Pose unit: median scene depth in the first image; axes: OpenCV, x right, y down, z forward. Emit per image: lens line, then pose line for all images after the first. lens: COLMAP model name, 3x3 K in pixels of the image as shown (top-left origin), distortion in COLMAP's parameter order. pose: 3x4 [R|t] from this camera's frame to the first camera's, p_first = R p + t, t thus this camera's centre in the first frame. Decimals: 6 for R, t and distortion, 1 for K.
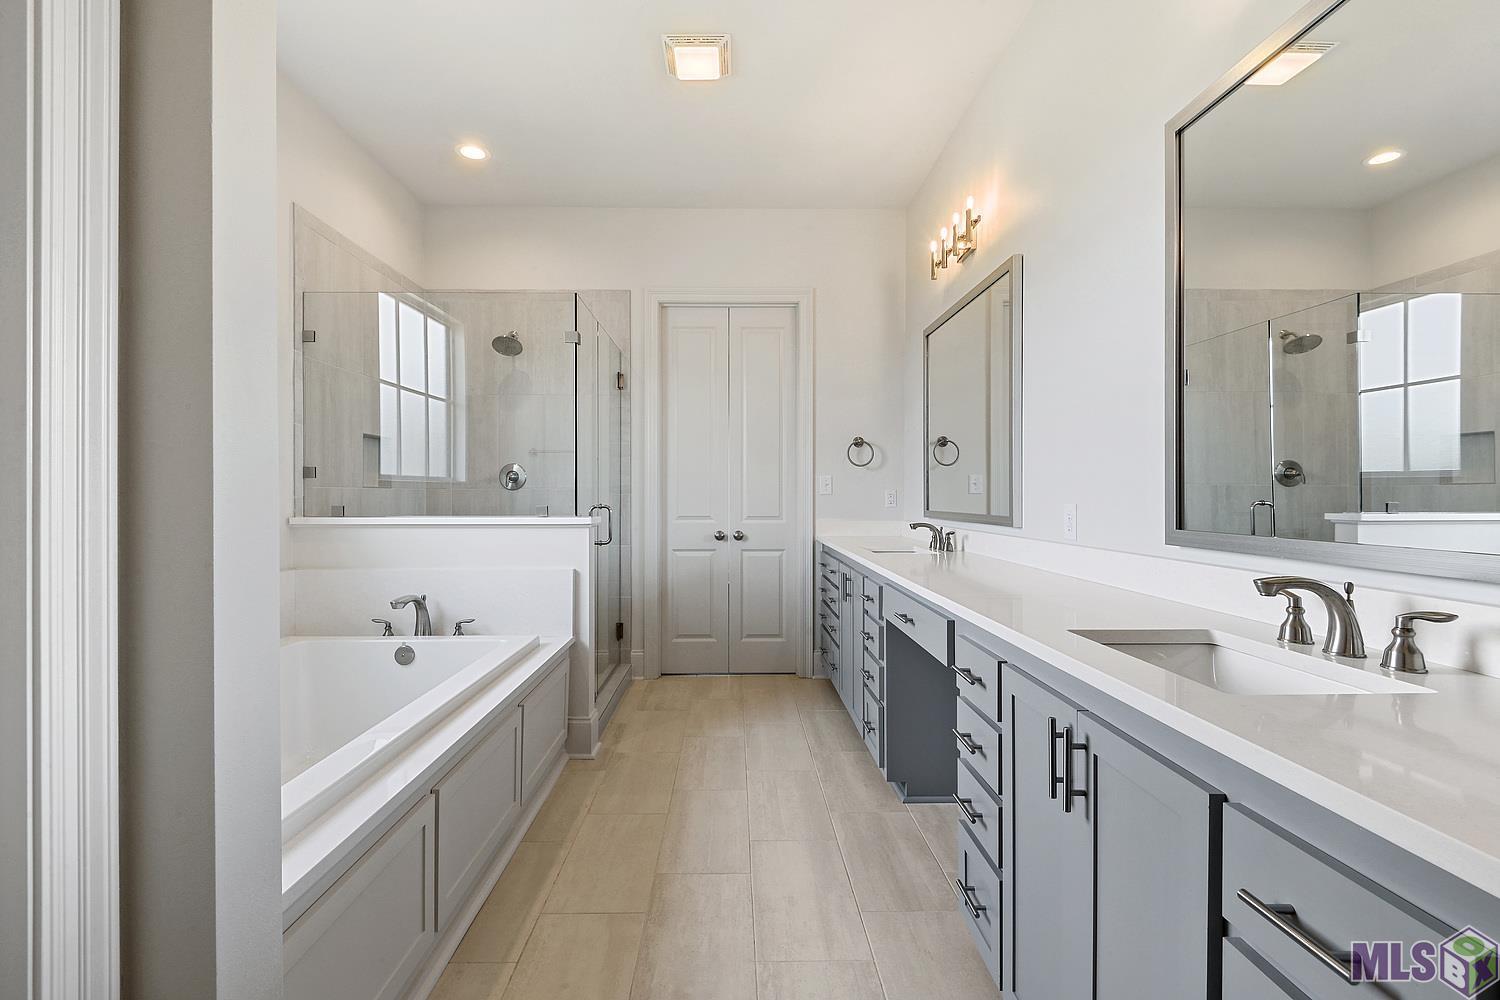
lens RADIAL K [[679.9, 0, 750.7], [0, 679.9, 494.1], [0, 0, 1]] dist [-0.000129, -0.000010]
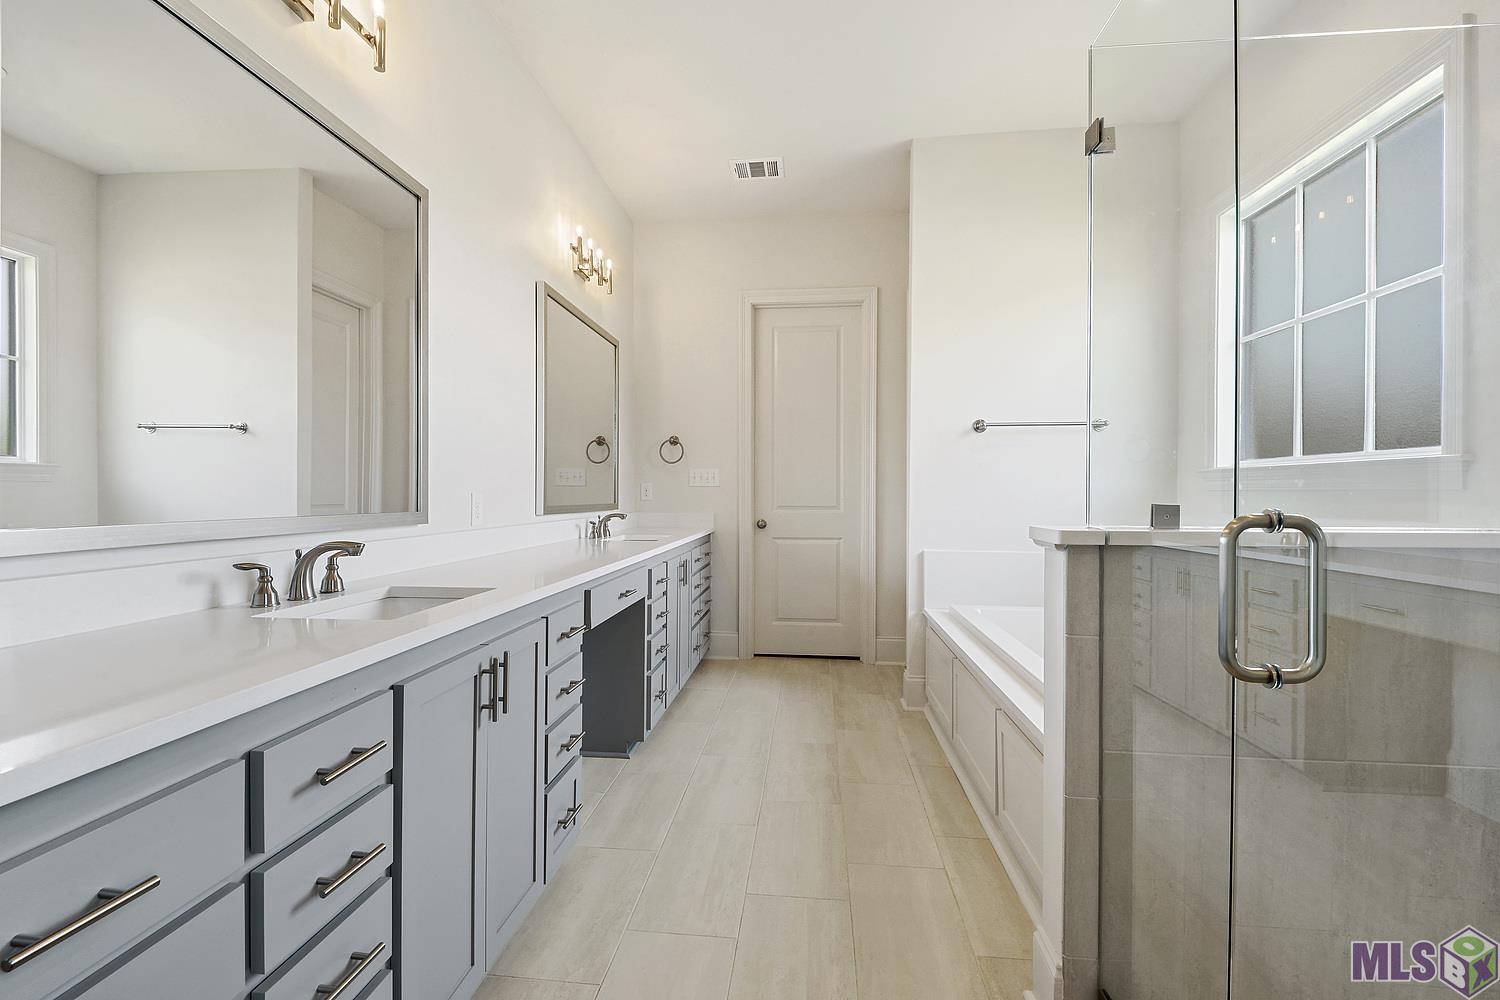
lens RADIAL K [[679.9, 0, 750.7], [0, 679.9, 494.1], [0, 0, 1]] dist [-0.000129, -0.000010]
pose [[-0.993186, -0.008353, 0.116242, -0.122384], [-0.008361, 0.999965, 0.000423, 0.017103], [-0.116242, -0.000551, -0.993221, 2.330850]]
